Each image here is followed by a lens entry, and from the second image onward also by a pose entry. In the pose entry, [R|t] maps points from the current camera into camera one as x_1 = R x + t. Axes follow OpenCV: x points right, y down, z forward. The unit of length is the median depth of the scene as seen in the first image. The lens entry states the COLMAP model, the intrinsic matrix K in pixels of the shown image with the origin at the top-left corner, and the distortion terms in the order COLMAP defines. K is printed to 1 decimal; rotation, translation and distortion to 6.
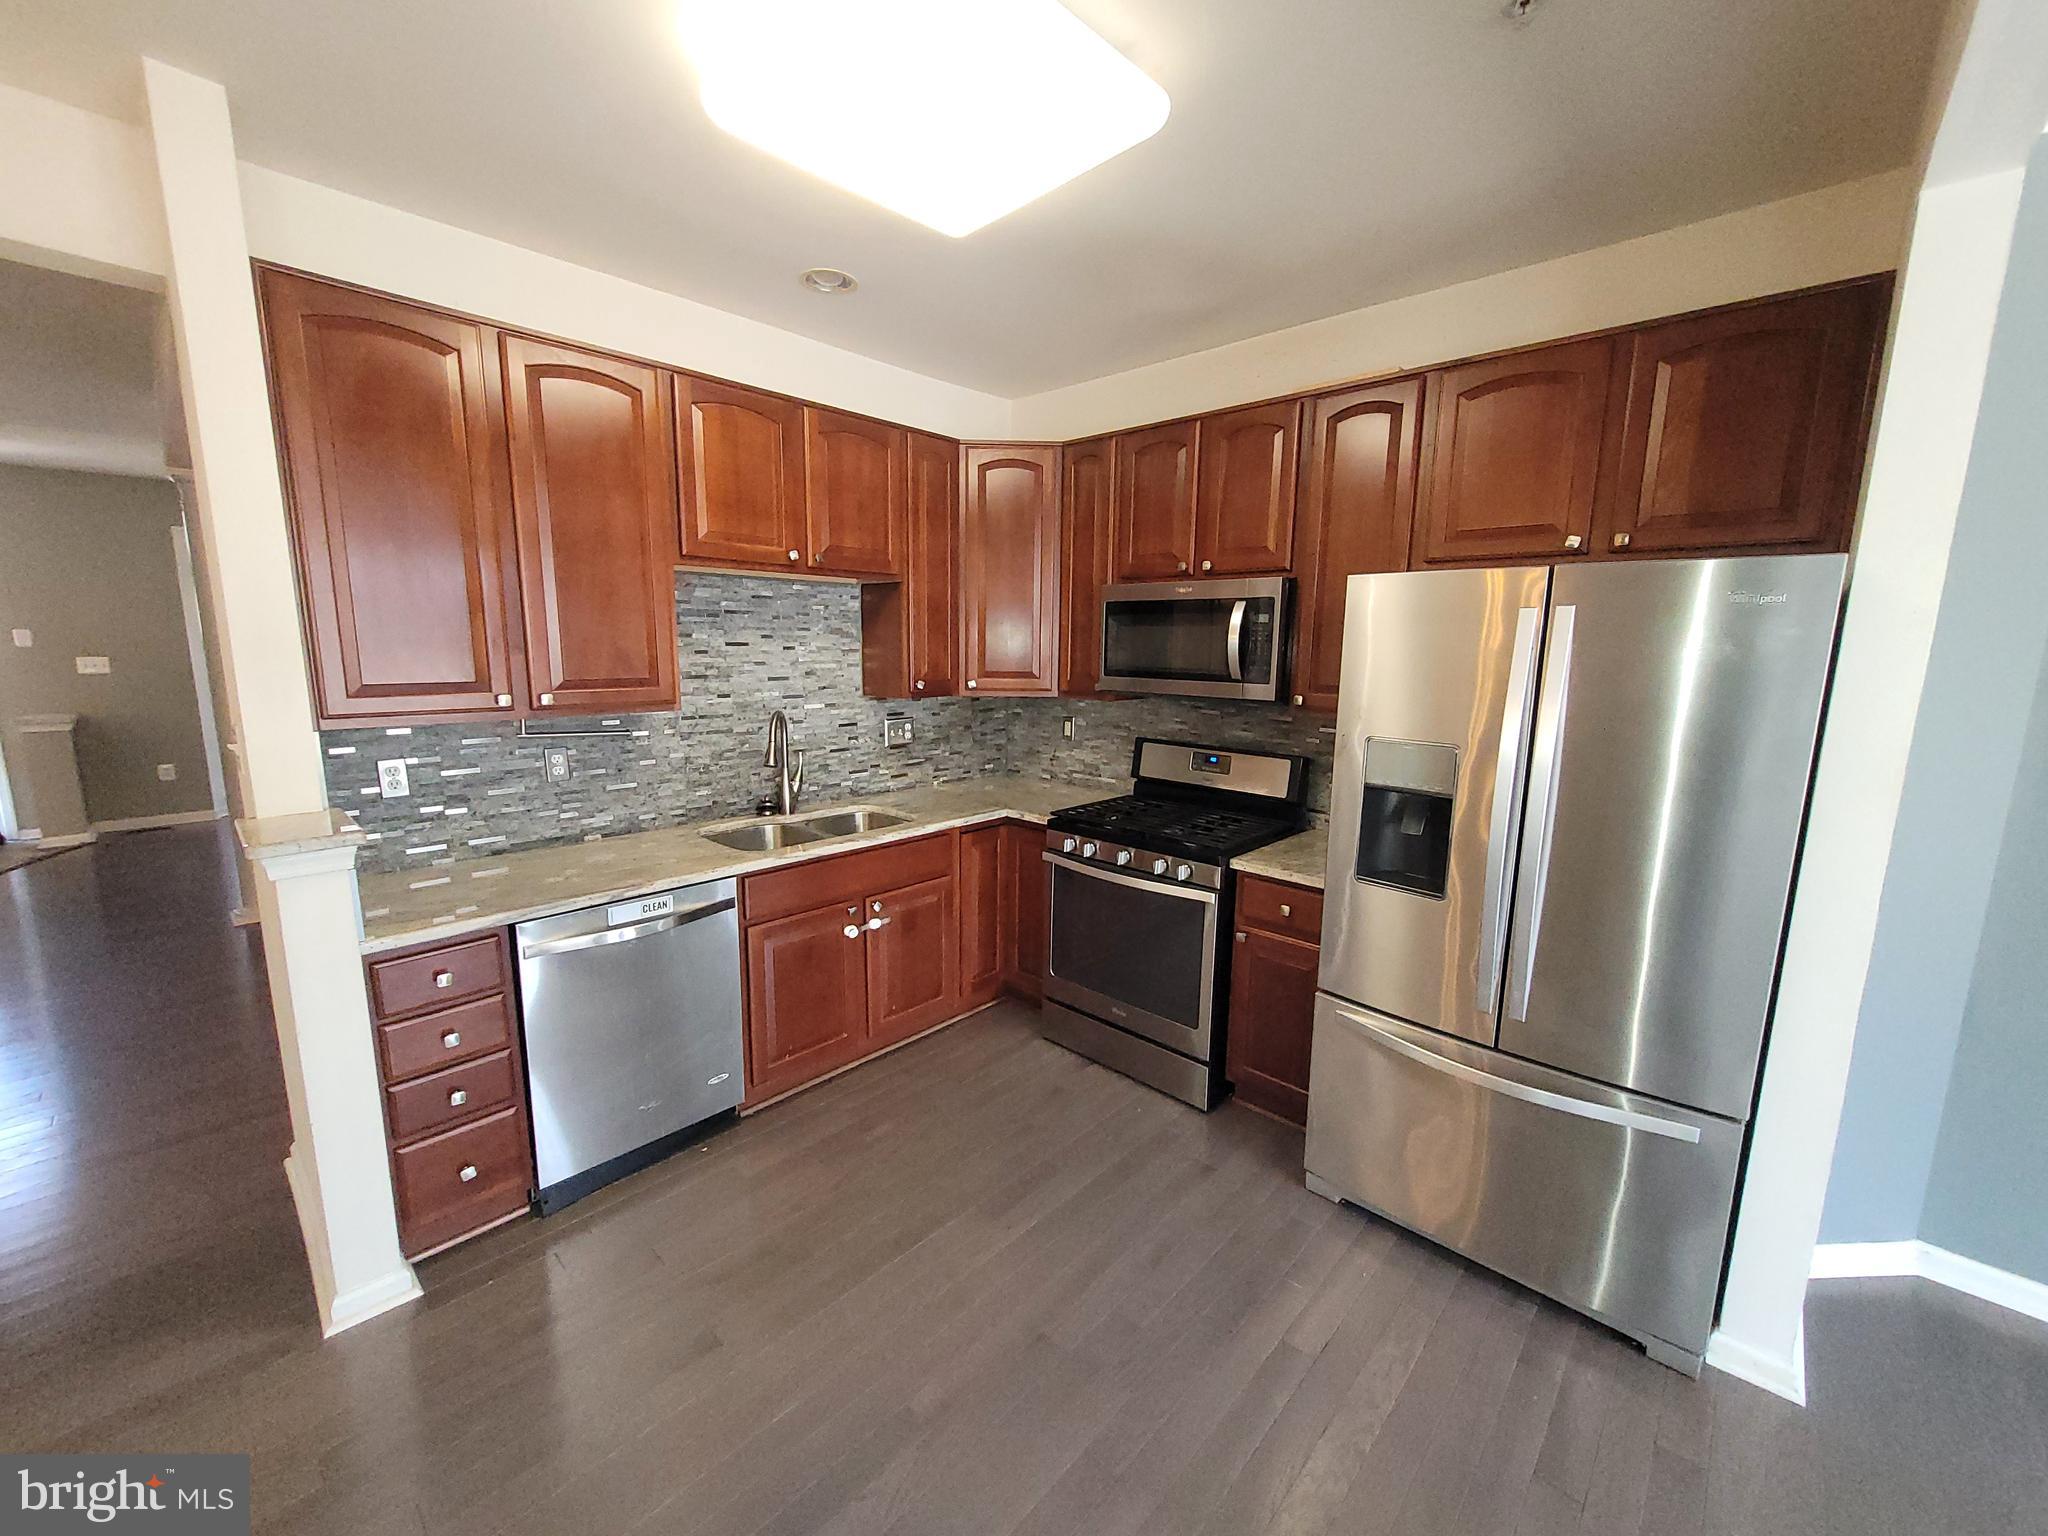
lens RADIAL K [[798.8, 0, 1019.0], [0, 798.8, 774.5], [0, 0, 1]] dist [0.000564, -0.000278]
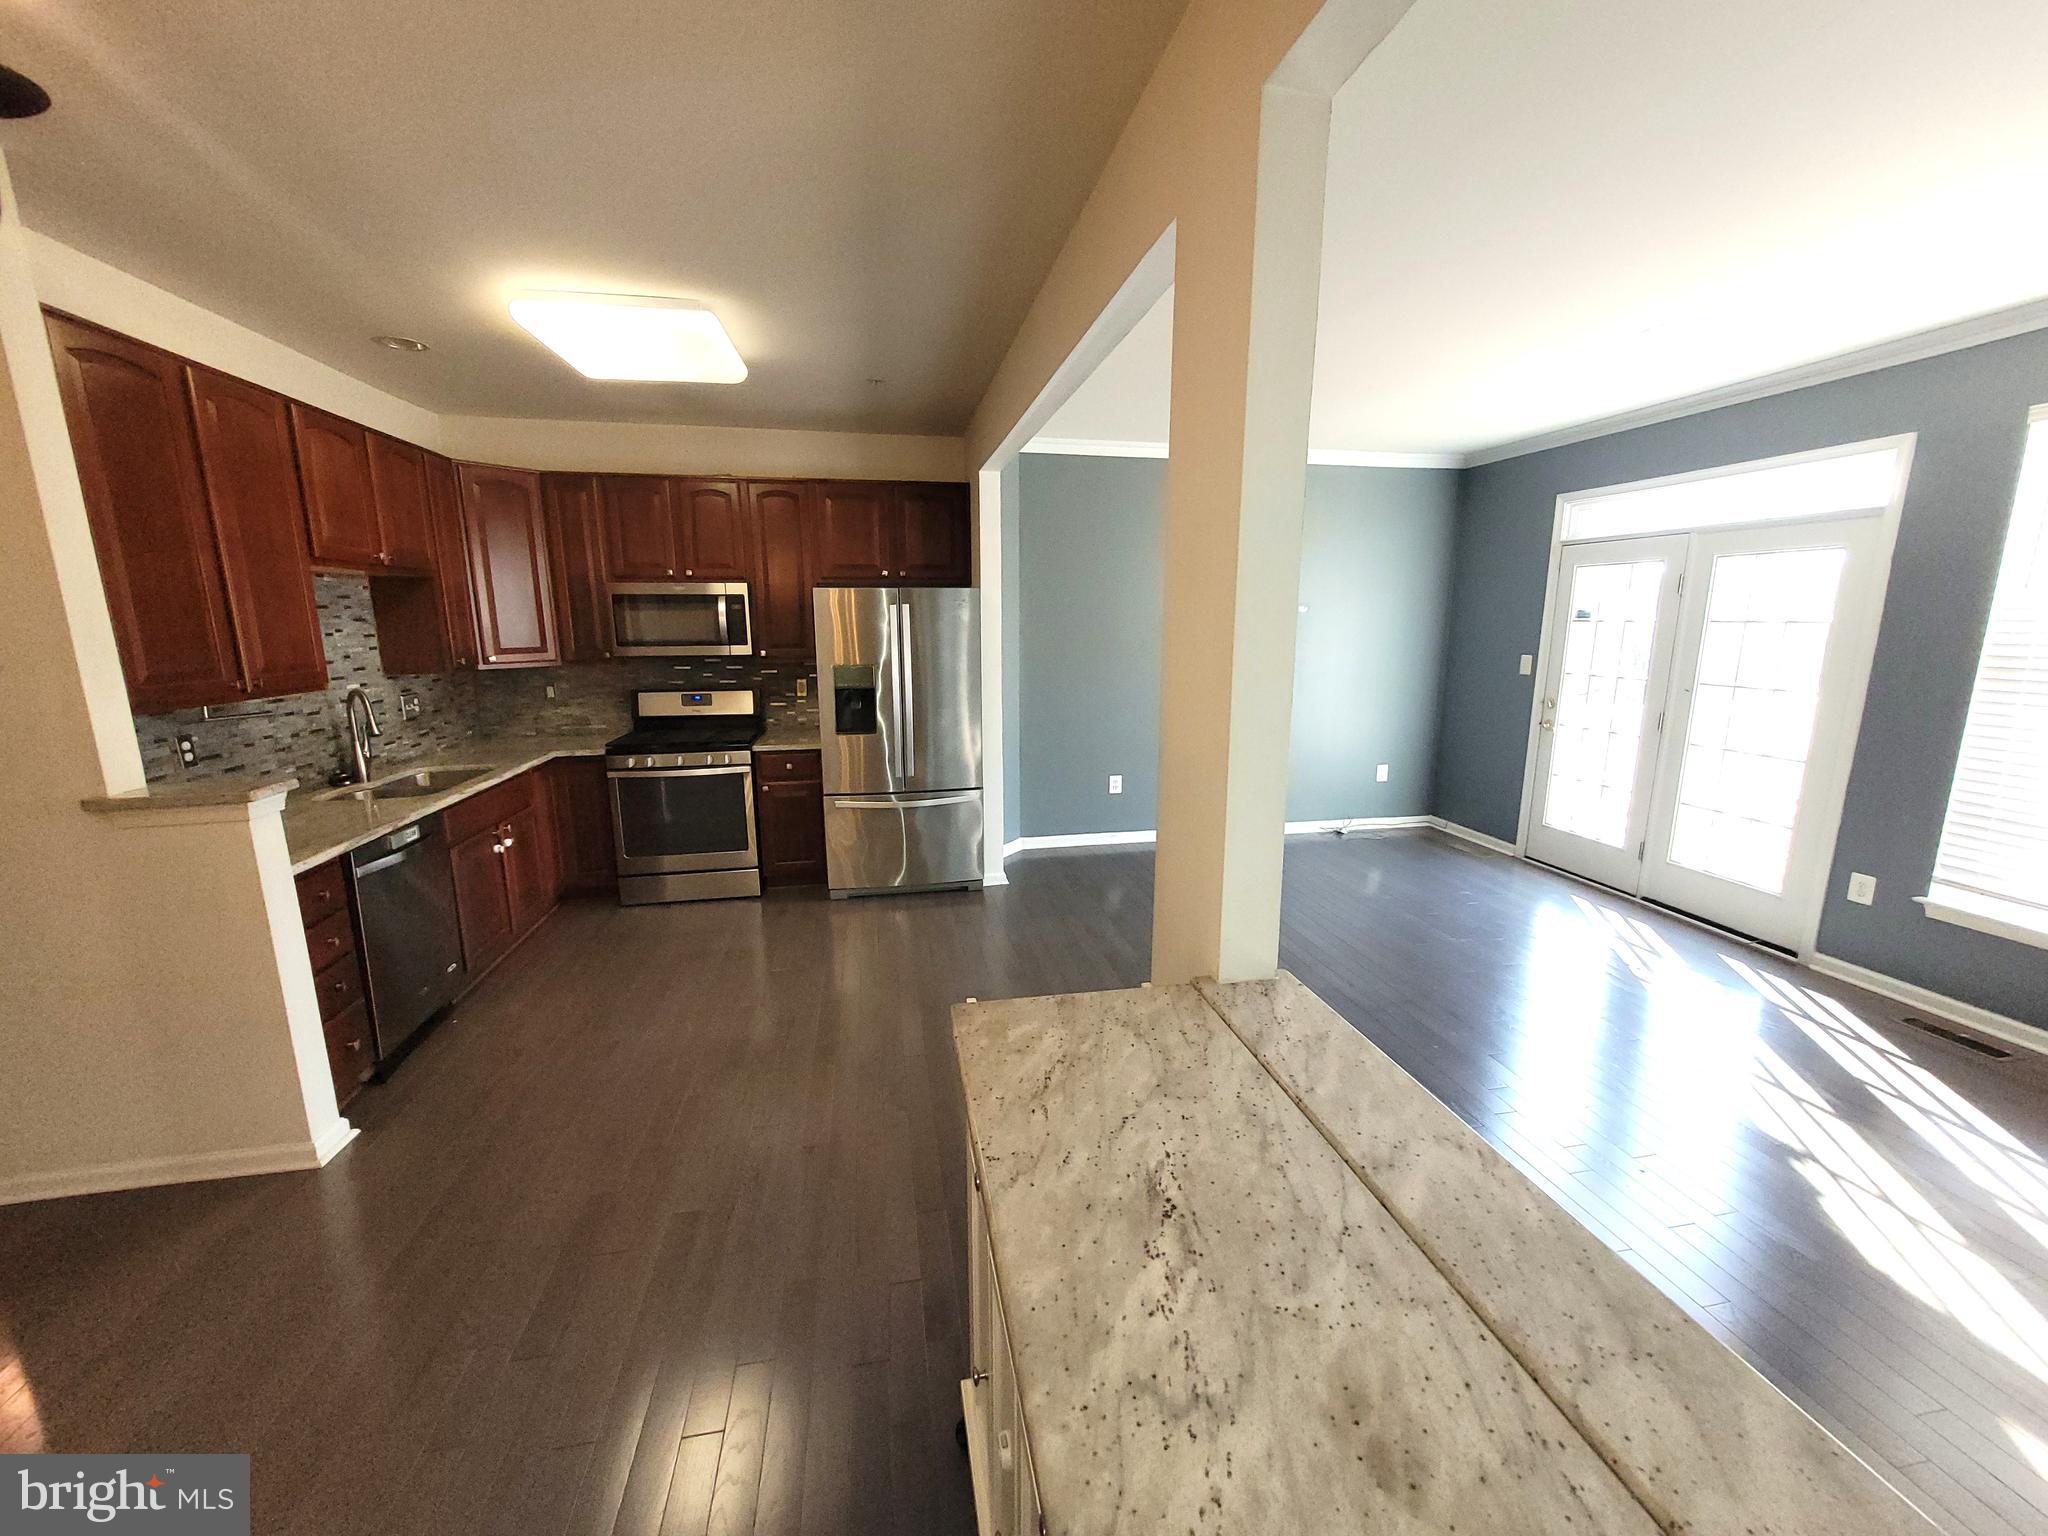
lens RADIAL K [[798.8, 0, 1026.7], [0, 798.8, 767.0], [0, 0, 1]] dist [0.000564, -0.000278]
pose [[0.581733, -0.166133, 0.796233, -0.690908], [0.146774, 0.984290, 0.098136, 0.059953], [-0.800027, 0.059777, 0.596978, -0.456112]]
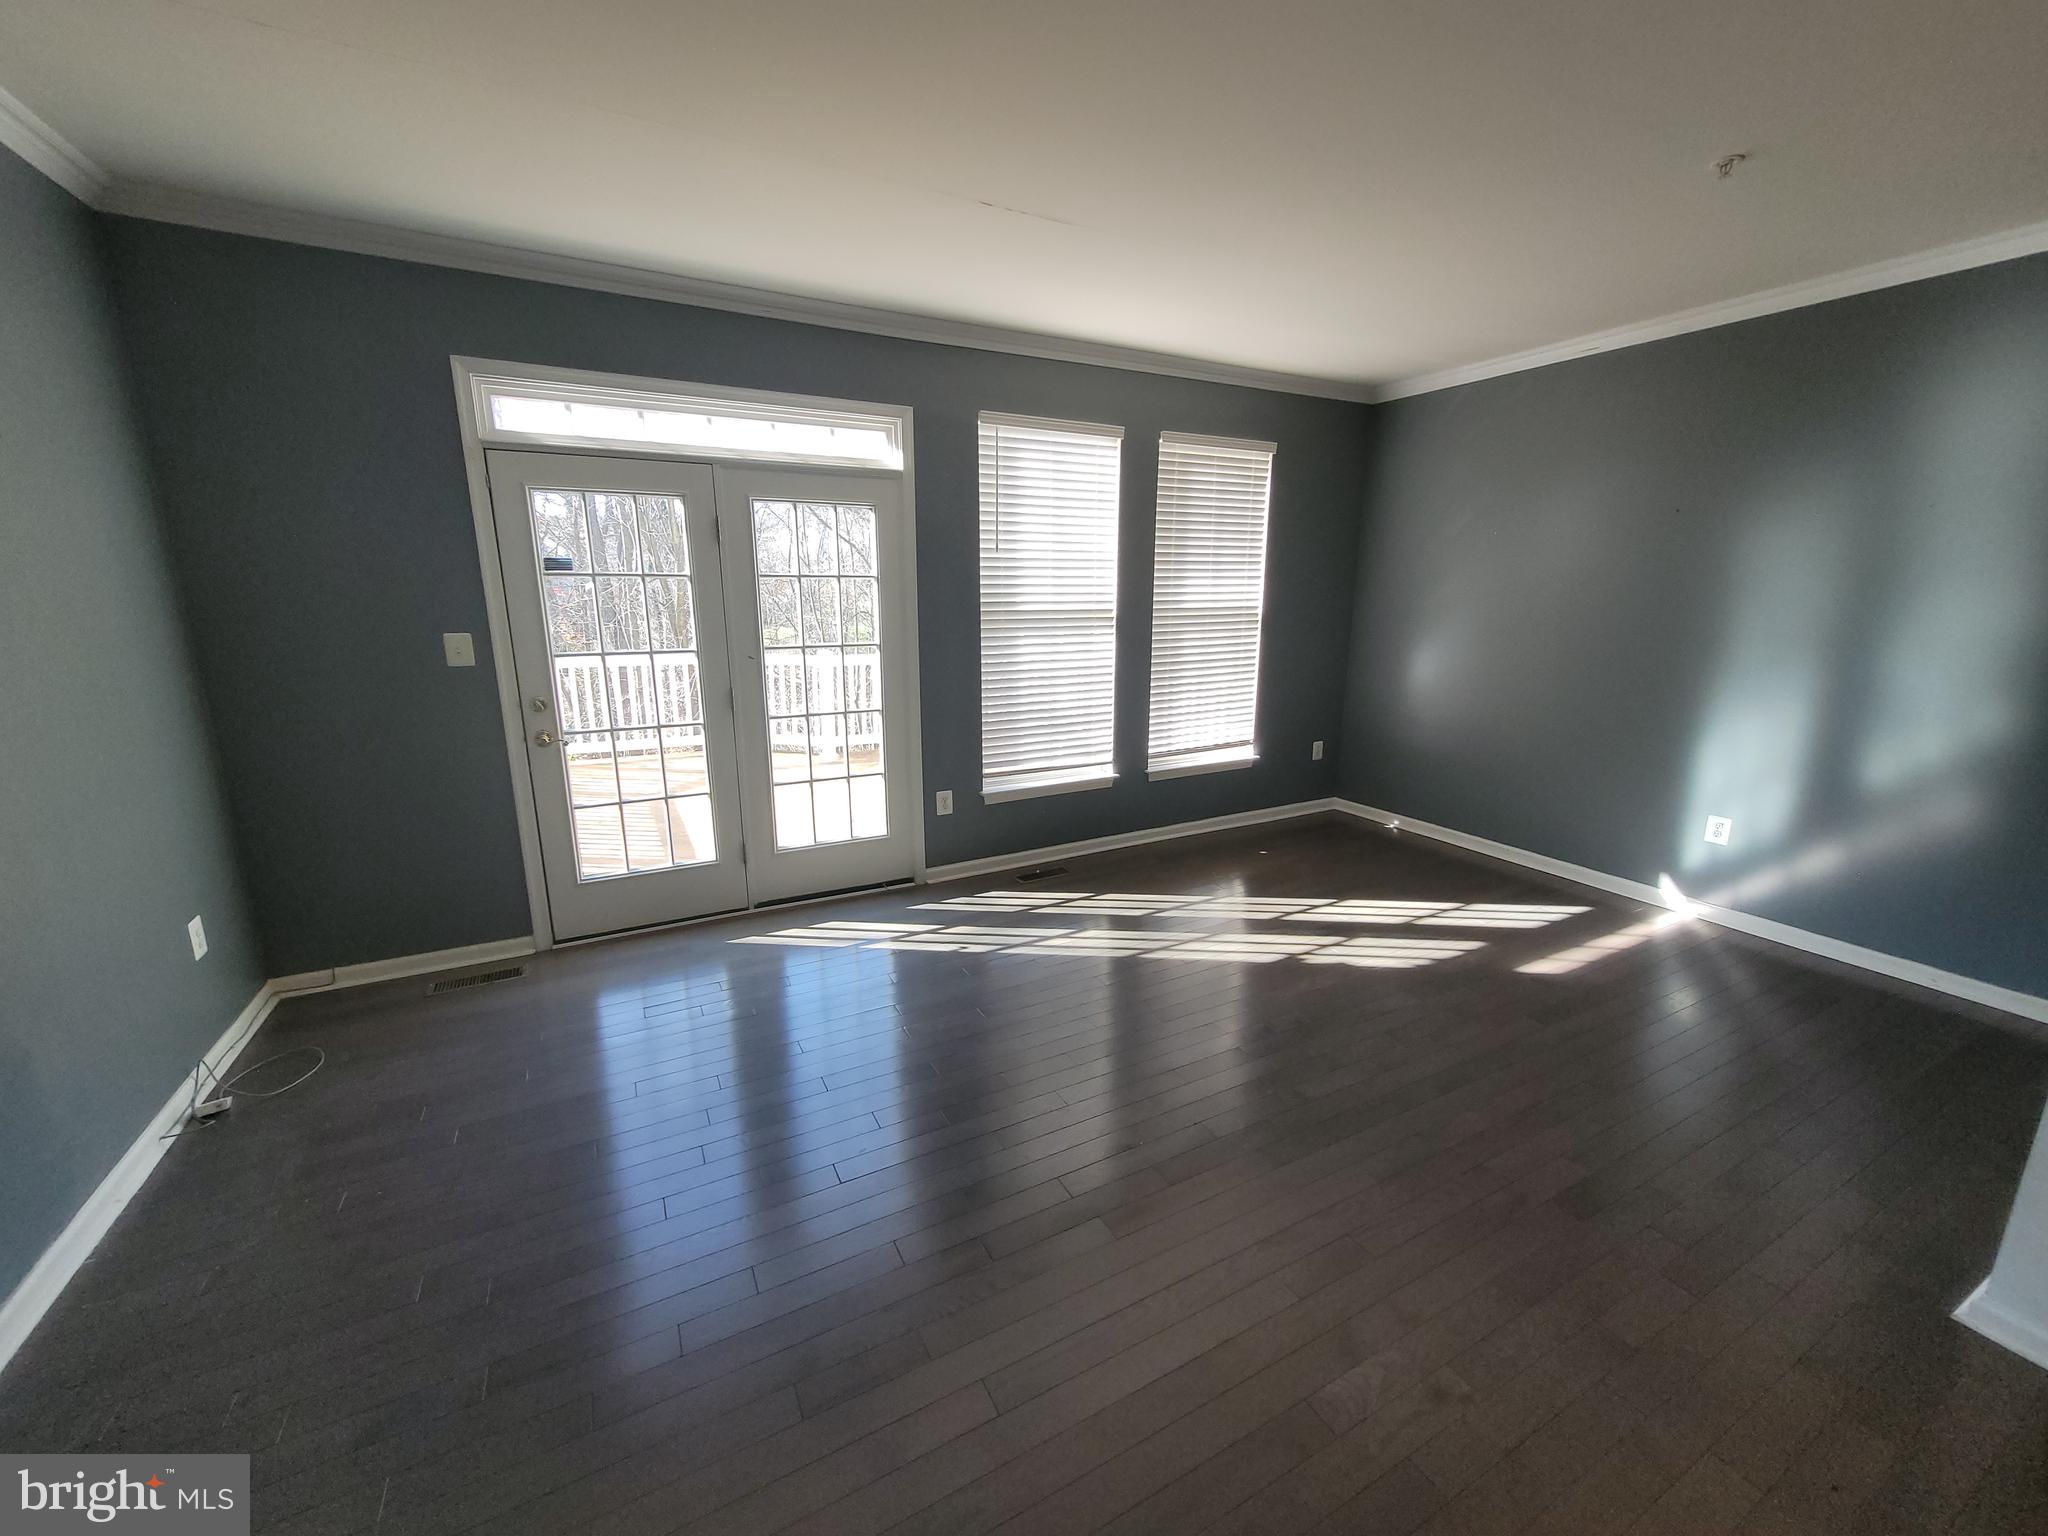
lens RADIAL K [[798.8, 0, 1020.2], [0, 798.8, 769.0], [0, 0, 1]] dist [0.000564, -0.000278]
pose [[-0.947292, -0.094746, 0.306040, 0.387889], [0.032778, 0.921593, 0.386772, -0.062488], [-0.318689, 0.376418, -0.869912, 0.437067]]
